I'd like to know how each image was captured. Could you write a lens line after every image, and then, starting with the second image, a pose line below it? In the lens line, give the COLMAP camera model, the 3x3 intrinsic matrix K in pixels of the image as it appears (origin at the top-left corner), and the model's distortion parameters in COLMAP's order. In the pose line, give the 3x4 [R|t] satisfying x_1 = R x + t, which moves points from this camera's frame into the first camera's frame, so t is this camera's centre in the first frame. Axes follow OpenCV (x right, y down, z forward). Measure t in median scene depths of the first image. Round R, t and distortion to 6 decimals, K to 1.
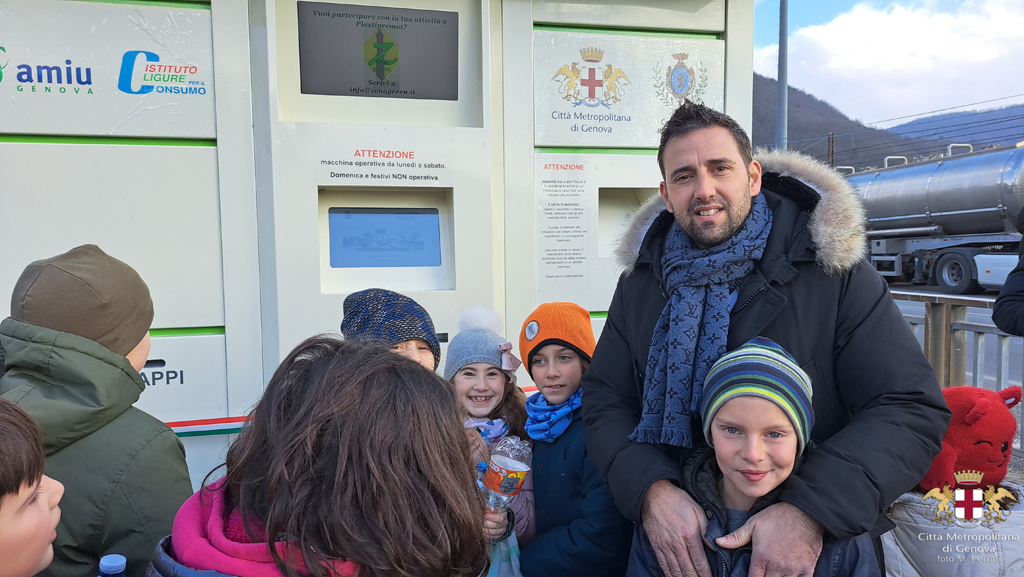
lens RADIAL K [[768.3, 0, 519.5], [0, 768.3, 317.8], [0, 0, 1]] dist [0.019640, -0.020041]
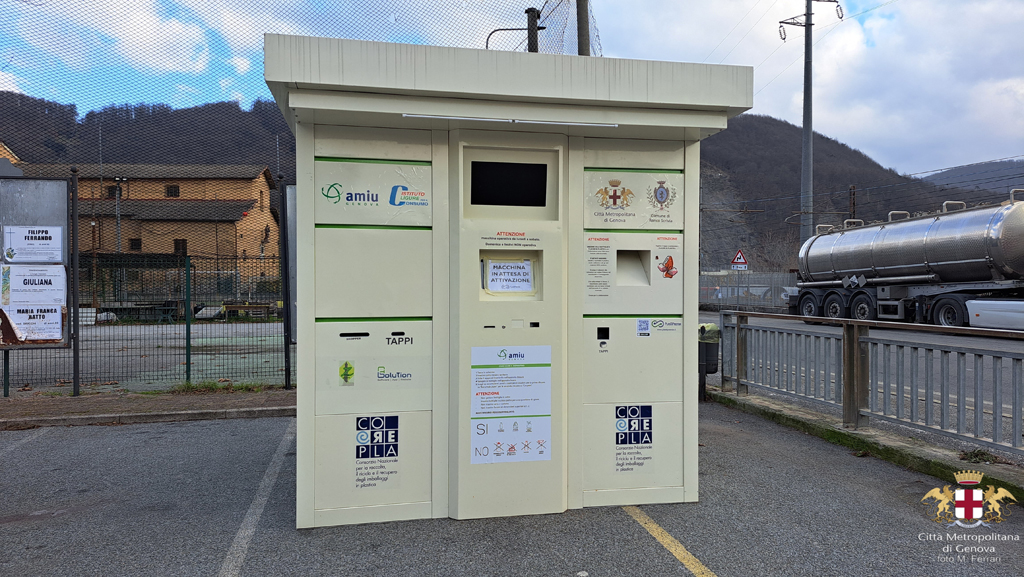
lens RADIAL K [[768.3, 0, 514.0], [0, 768.3, 296.9], [0, 0, 1]] dist [0.019640, -0.020041]
pose [[0.998665, 0.014928, -0.049450, -0.059147], [-0.018954, 0.996453, -0.081986, 0.107305], [0.048051, 0.082814, 0.995406, -0.906343]]
